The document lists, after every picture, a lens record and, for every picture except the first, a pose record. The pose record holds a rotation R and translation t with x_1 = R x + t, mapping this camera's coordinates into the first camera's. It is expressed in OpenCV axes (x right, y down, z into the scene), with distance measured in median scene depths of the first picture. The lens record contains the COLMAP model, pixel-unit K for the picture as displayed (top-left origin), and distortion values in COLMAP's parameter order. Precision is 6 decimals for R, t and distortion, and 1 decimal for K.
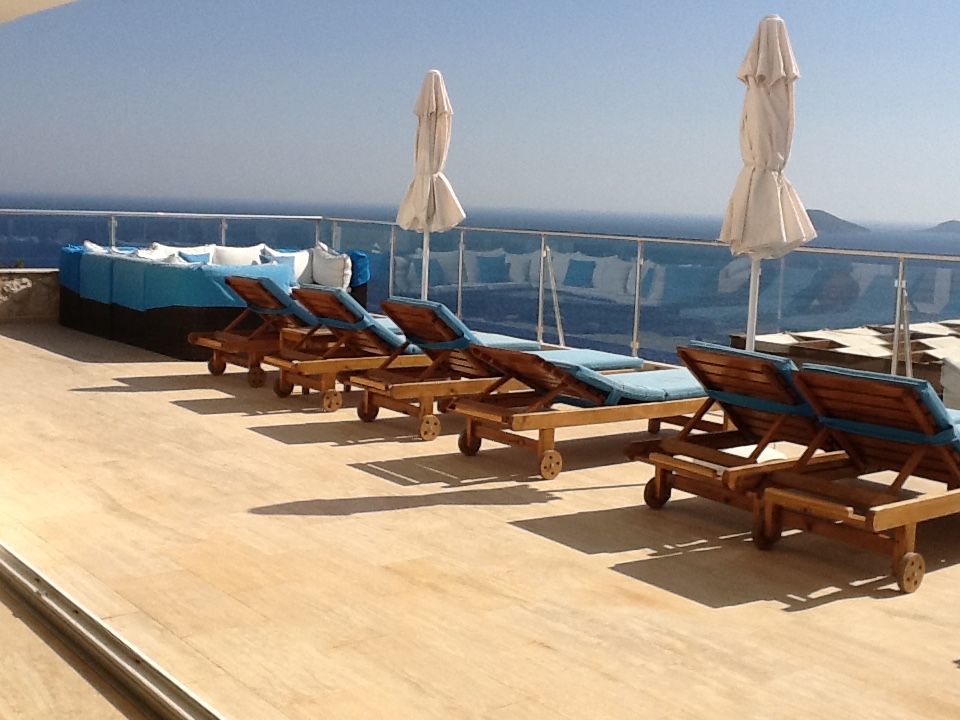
lens RADIAL K [[1181.4, 0, 487.2], [0, 1181.4, 340.3], [0, 0, 1]] dist [-0.007462, 0.000000]
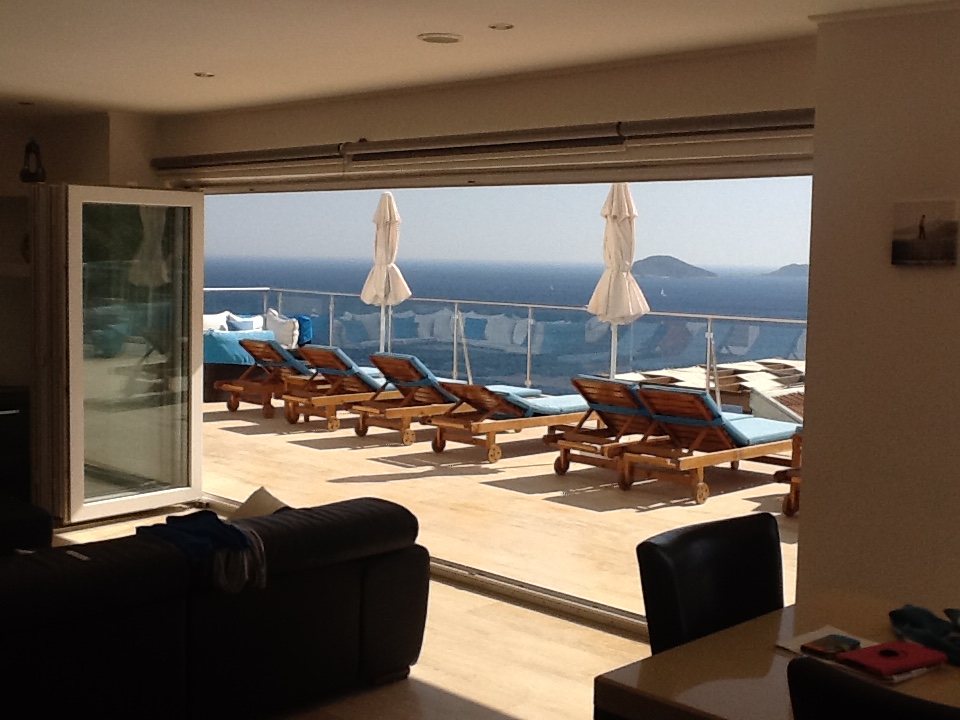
lens RADIAL K [[1181.4, 0, 479.8], [0, 1181.4, 360.1], [0, 0, 1]] dist [-0.007462, 0.000000]
pose [[0.993352, -0.023434, 0.112710, -0.123614], [0.026148, 0.999401, -0.022658, 0.010547], [-0.112111, 0.025454, 0.993370, -0.519187]]
